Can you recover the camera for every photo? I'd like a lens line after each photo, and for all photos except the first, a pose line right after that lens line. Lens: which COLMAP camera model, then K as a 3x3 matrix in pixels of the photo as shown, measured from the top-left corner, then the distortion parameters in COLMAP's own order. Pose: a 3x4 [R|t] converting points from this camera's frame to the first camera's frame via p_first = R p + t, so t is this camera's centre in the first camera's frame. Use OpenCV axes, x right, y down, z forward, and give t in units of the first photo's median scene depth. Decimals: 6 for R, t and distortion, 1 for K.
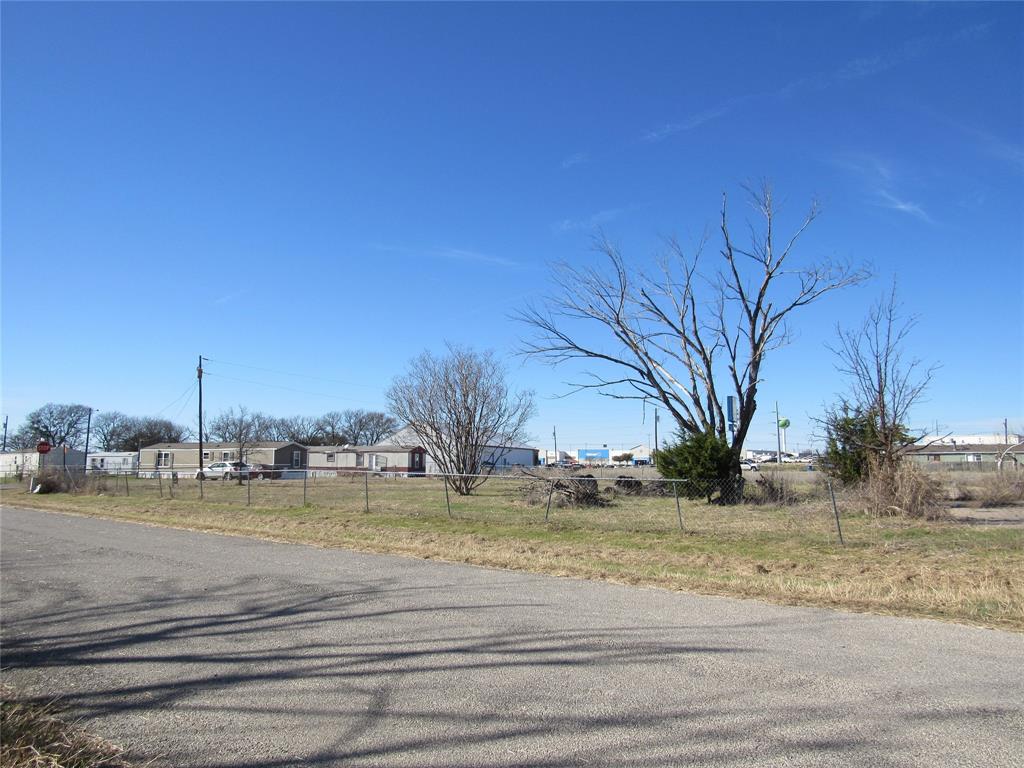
lens RADIAL K [[764.0, 0, 508.8], [0, 764.0, 380.1], [0, 0, 1]] dist [-0.001864, 0.004993]
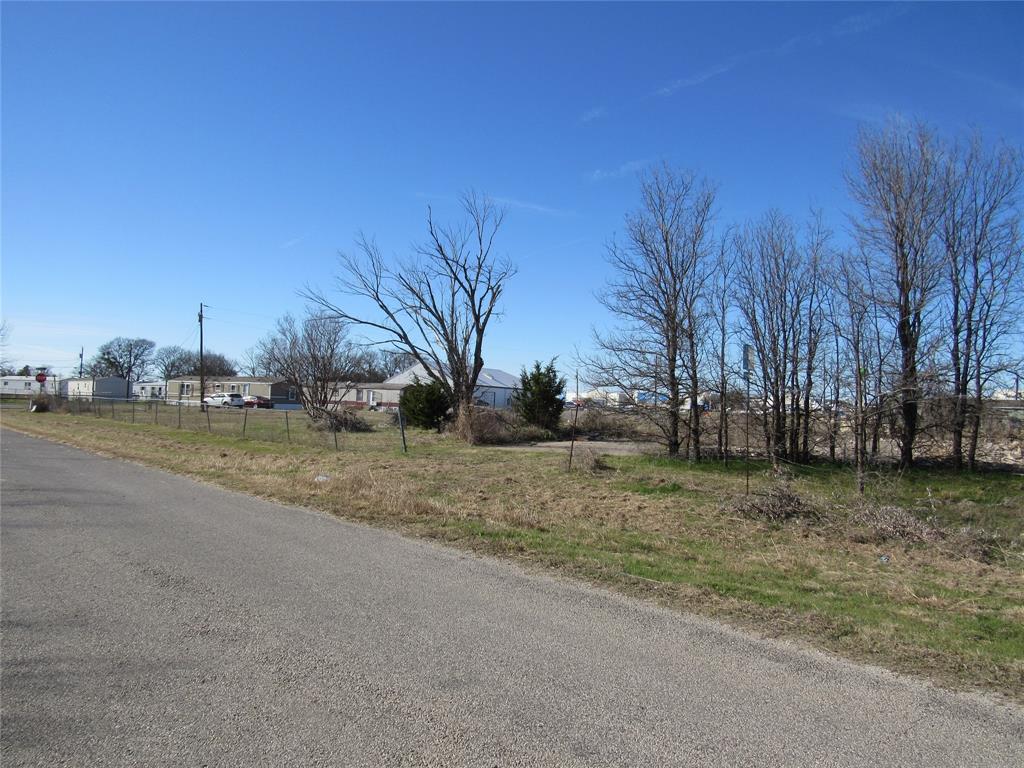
lens RADIAL K [[764.0, 0, 502.8], [0, 764.0, 355.2], [0, 0, 1]] dist [-0.001864, 0.004993]
pose [[0.992777, 0.025593, -0.117216, 0.105263], [-0.020155, 0.998675, 0.047343, -0.008645], [0.118273, -0.044639, 0.991977, -0.063347]]
